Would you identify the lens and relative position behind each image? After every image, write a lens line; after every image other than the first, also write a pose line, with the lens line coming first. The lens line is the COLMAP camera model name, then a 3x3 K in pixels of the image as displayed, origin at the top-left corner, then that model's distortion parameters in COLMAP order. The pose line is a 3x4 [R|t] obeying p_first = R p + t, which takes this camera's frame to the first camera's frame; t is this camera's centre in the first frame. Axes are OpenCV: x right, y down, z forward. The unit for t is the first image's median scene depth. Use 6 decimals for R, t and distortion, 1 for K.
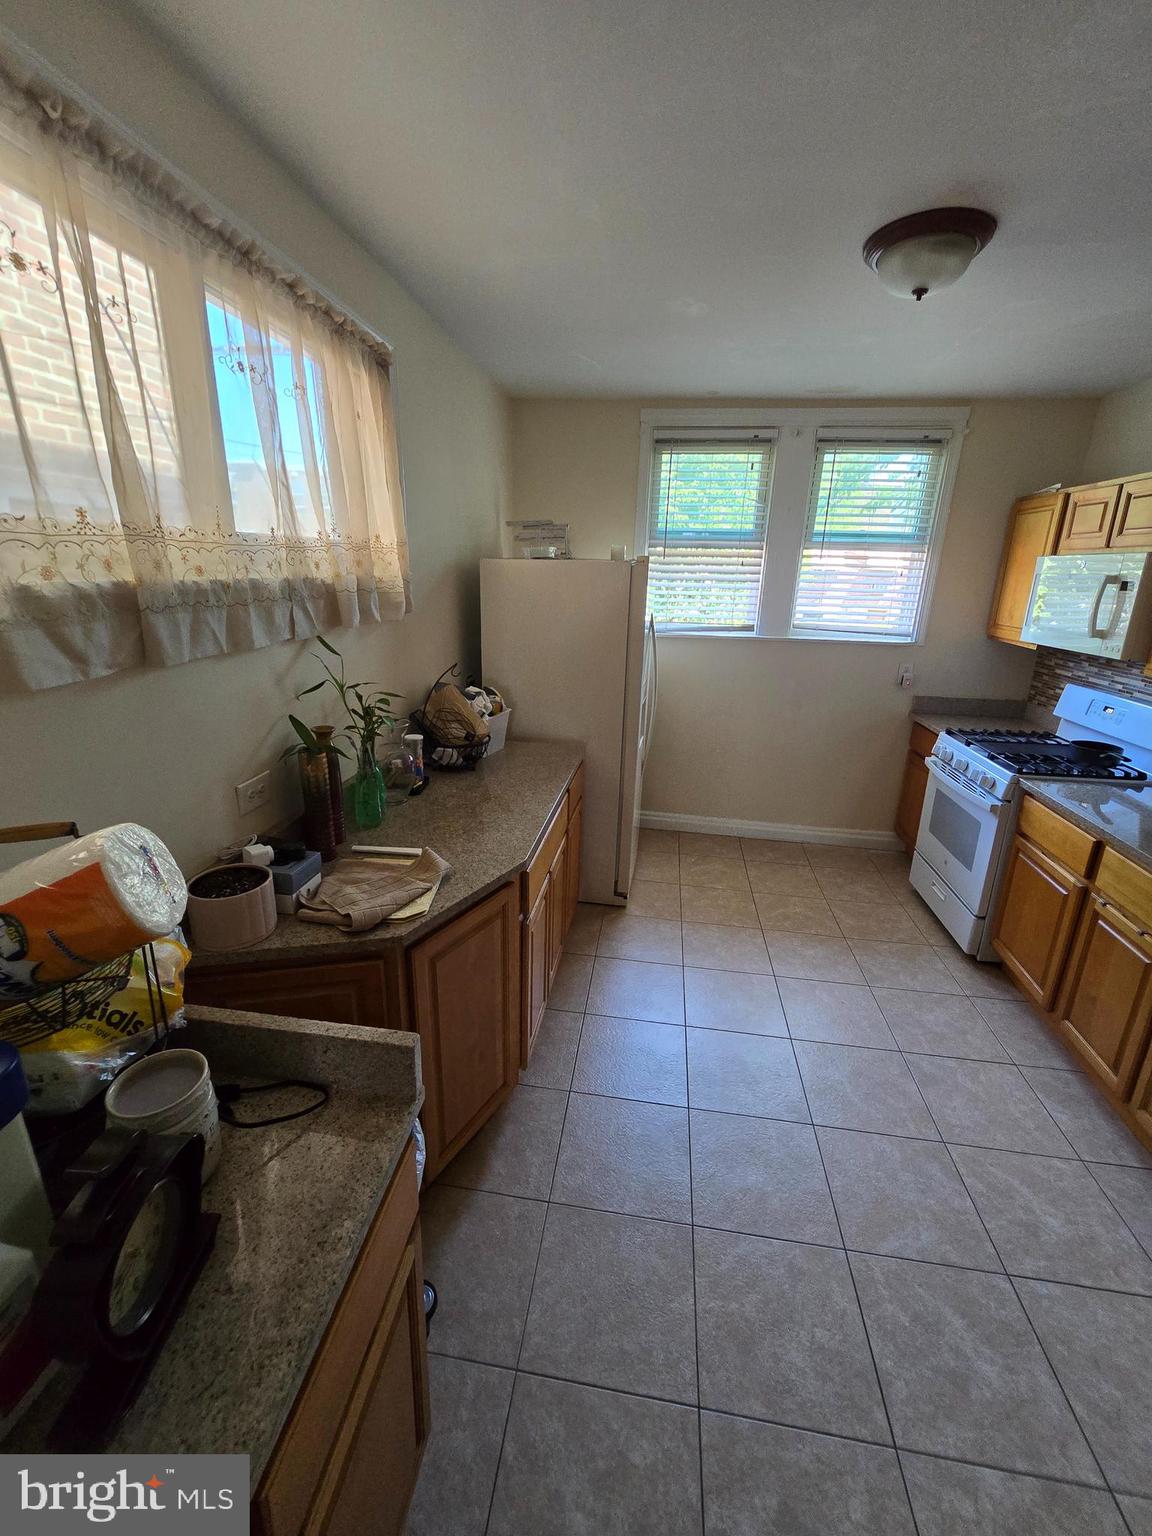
lens RADIAL K [[642.2, 0, 561.1], [0, 642.2, 762.4], [0, 0, 1]] dist [-0.006268, 0.000315]
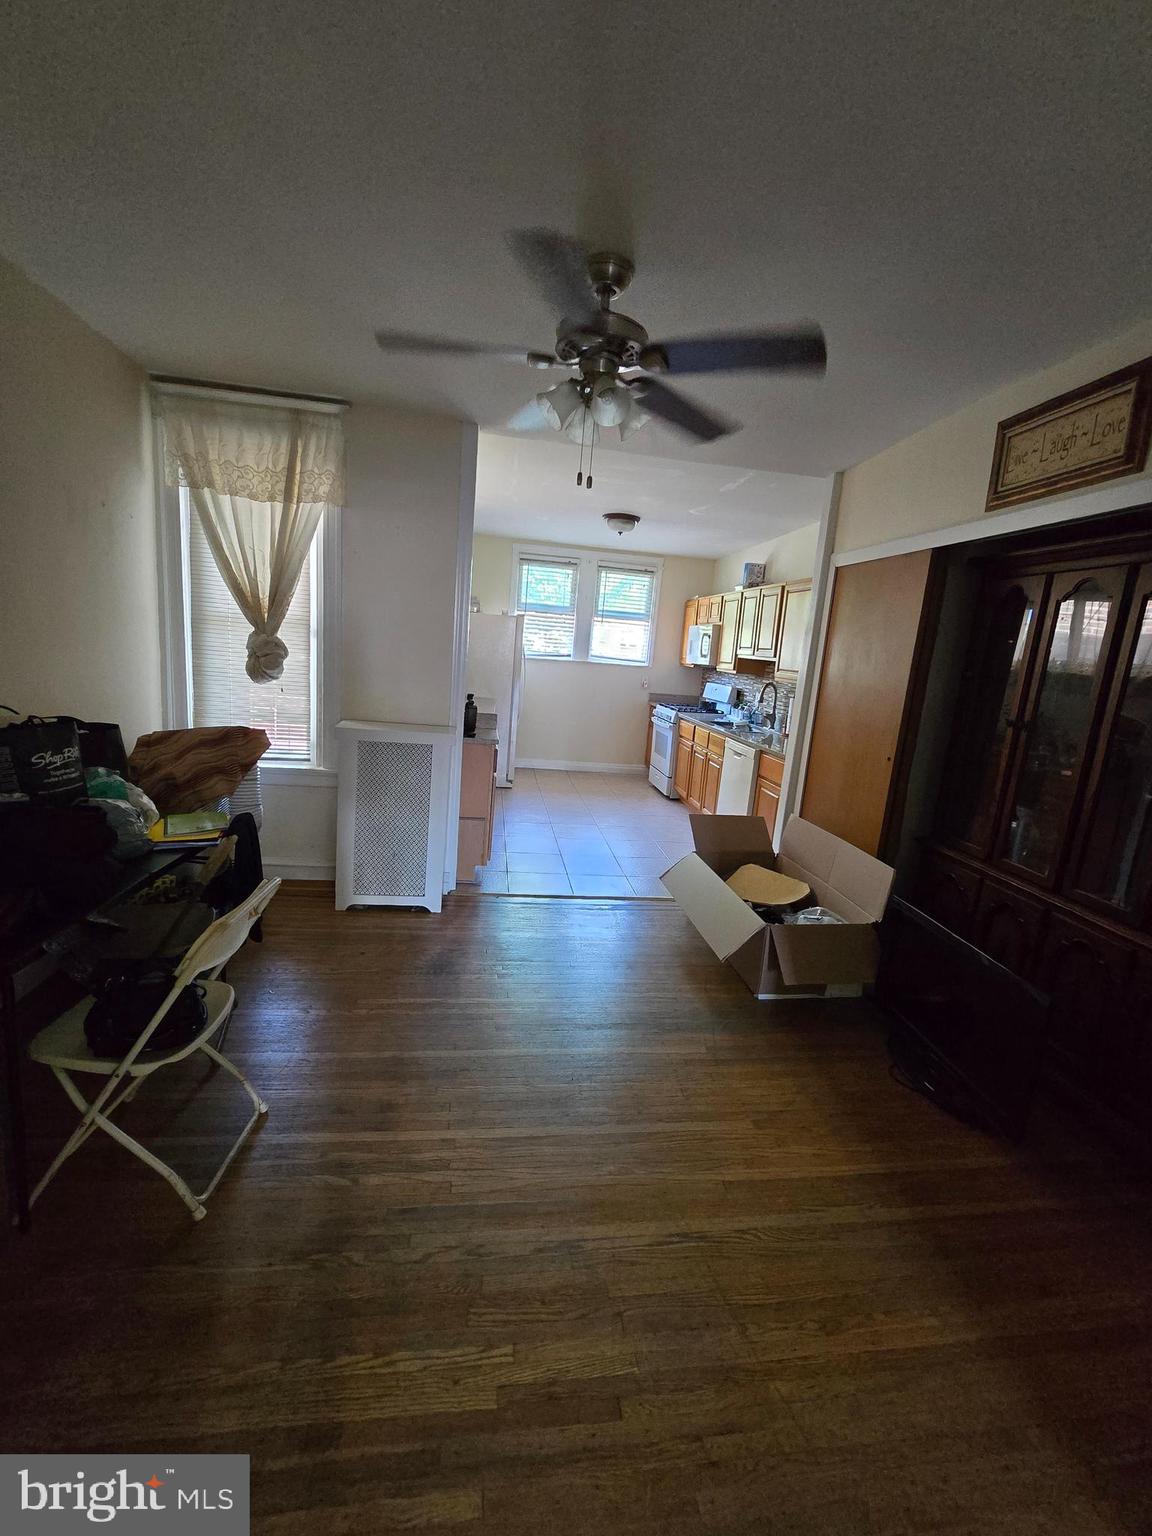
lens RADIAL K [[642.2, 0, 597.8], [0, 642.2, 758.0], [0, 0, 1]] dist [-0.006268, 0.000315]
pose [[0.951775, -0.003272, 0.306780, -0.278380], [0.036672, 0.993987, -0.103172, 0.380275], [-0.304598, 0.109447, 0.946172, -1.041900]]
